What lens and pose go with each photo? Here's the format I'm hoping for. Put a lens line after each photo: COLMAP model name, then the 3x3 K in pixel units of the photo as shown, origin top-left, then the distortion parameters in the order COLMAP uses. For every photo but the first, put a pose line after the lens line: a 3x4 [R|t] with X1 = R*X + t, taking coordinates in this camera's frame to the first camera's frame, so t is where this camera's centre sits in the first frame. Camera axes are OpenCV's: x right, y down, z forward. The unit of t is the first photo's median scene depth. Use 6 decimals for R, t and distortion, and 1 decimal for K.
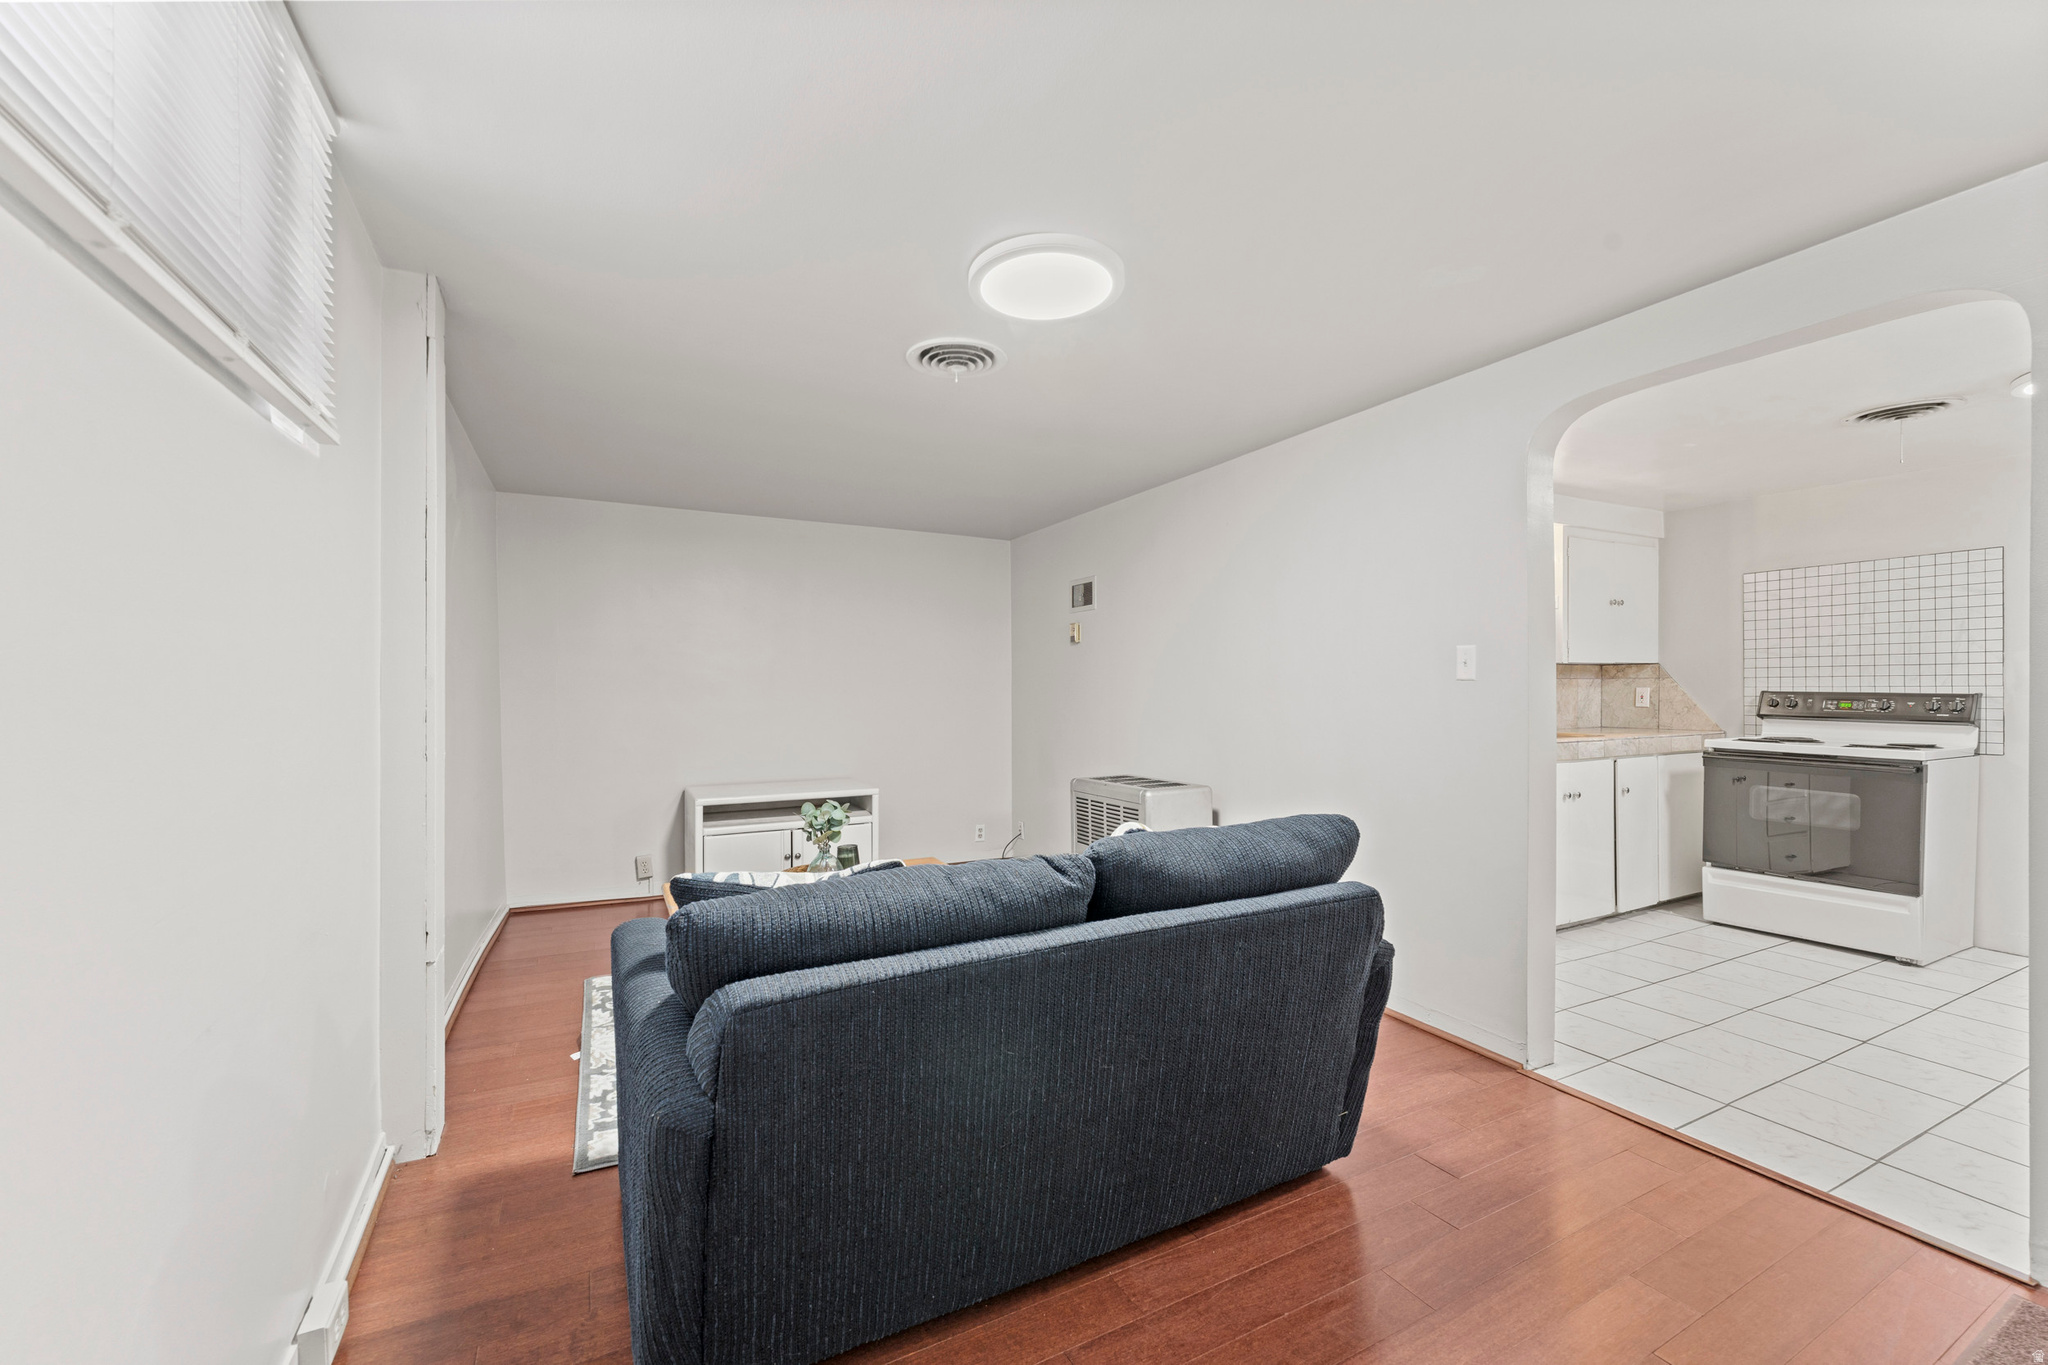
lens RADIAL K [[815.2, 0, 1022.9], [0, 815.2, 692.1], [0, 0, 1]] dist [-0.001012, 0.000284]
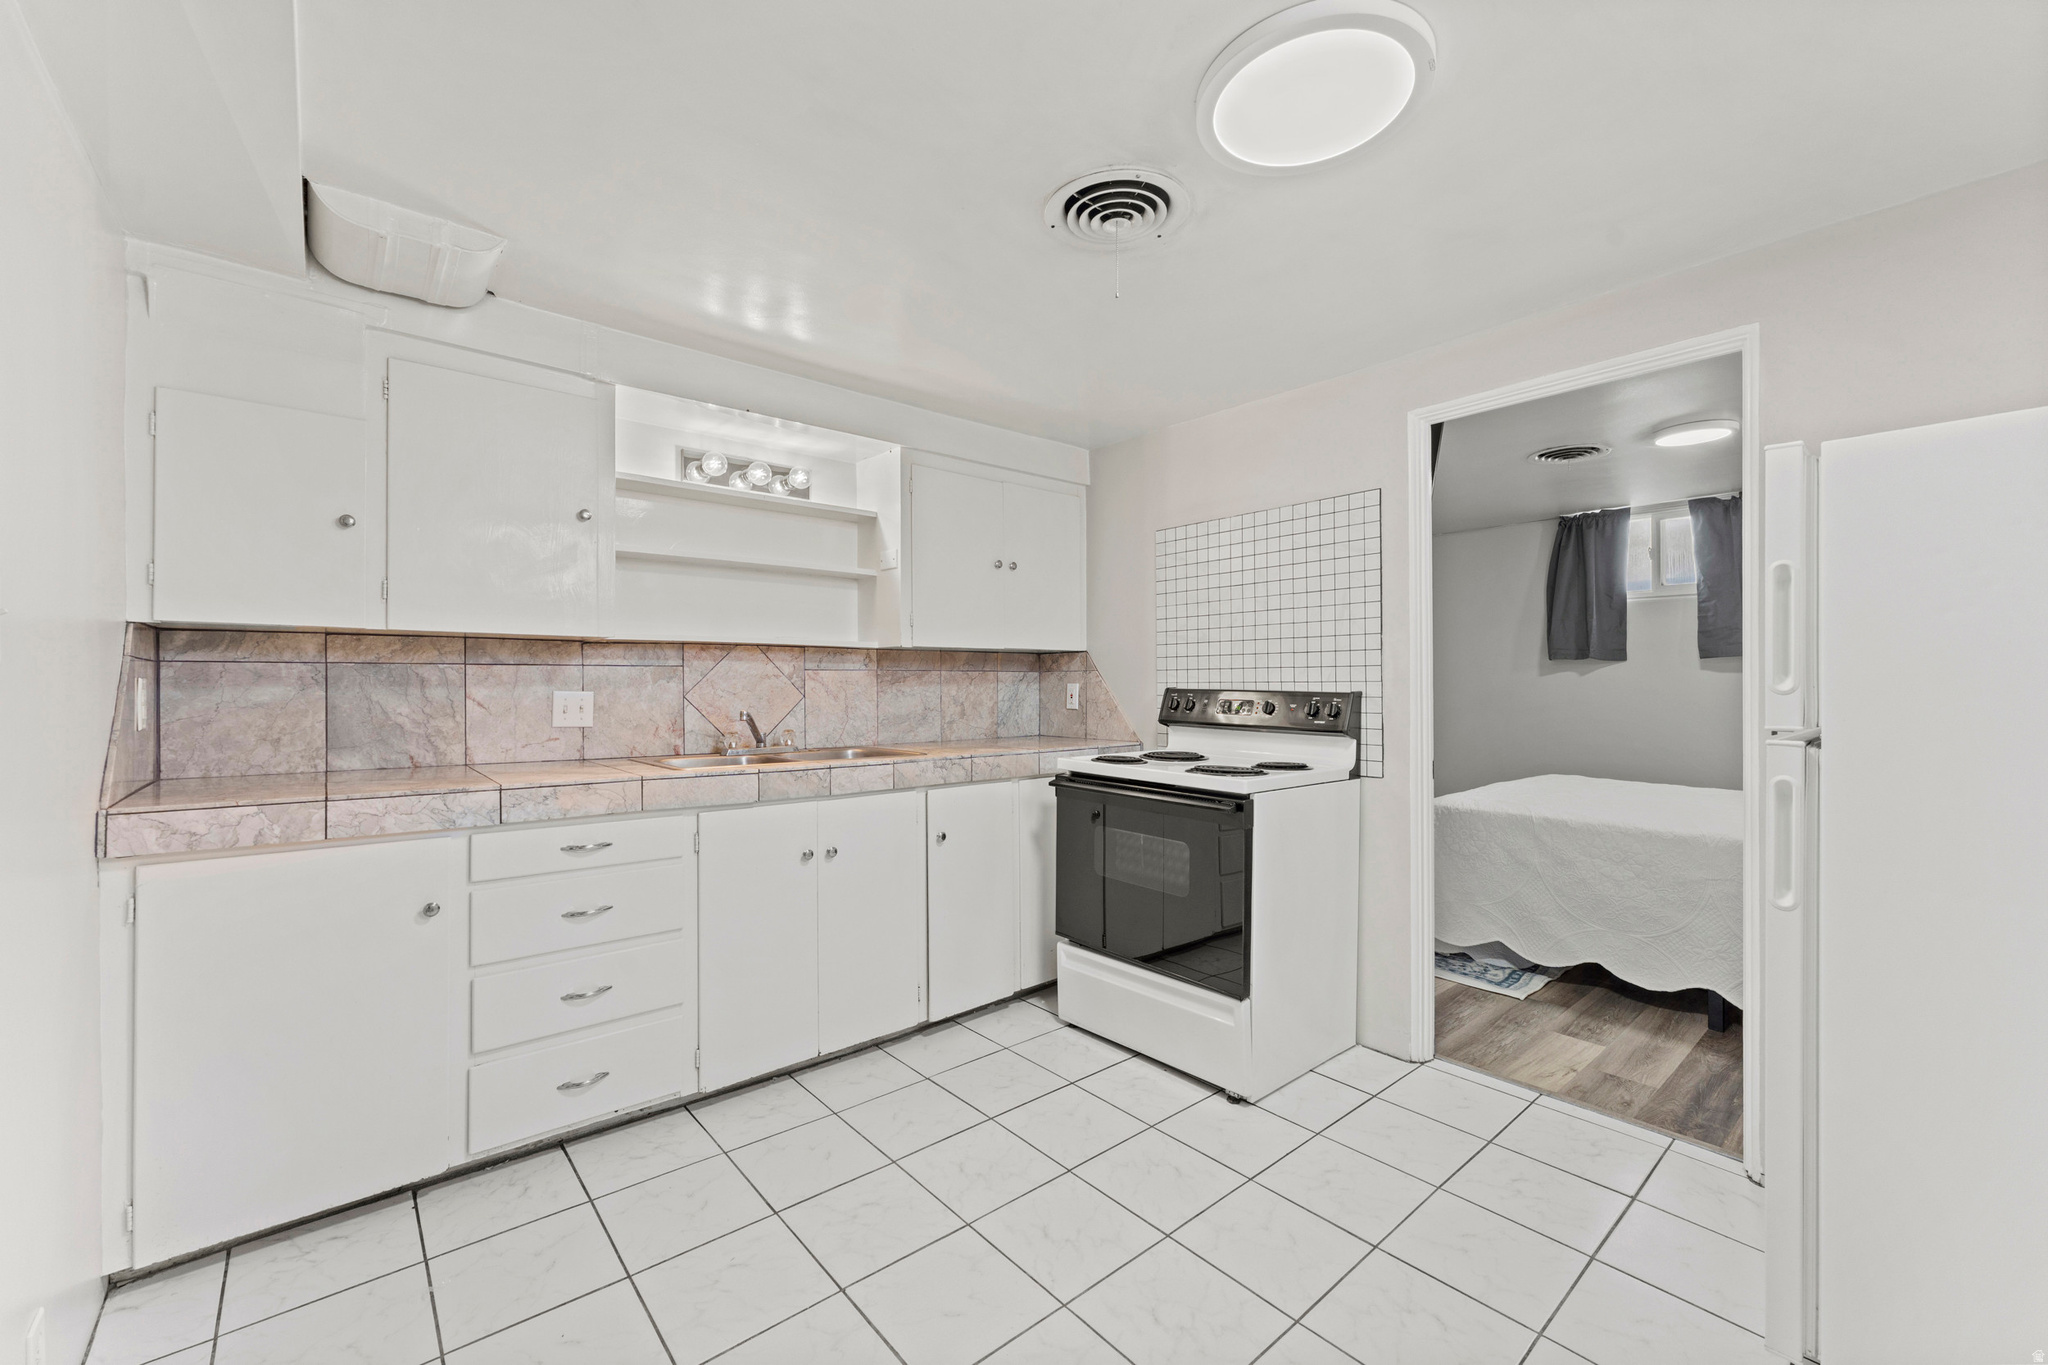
lens RADIAL K [[815.2, 0, 1026.9], [0, 815.2, 678.3], [0, 0, 1]] dist [-0.001012, 0.000284]
pose [[0.972006, 0.005666, 0.234887, 0.644427], [-0.002374, 0.999895, -0.014295, 0.000459], [-0.234943, 0.013337, 0.971918, 0.330699]]
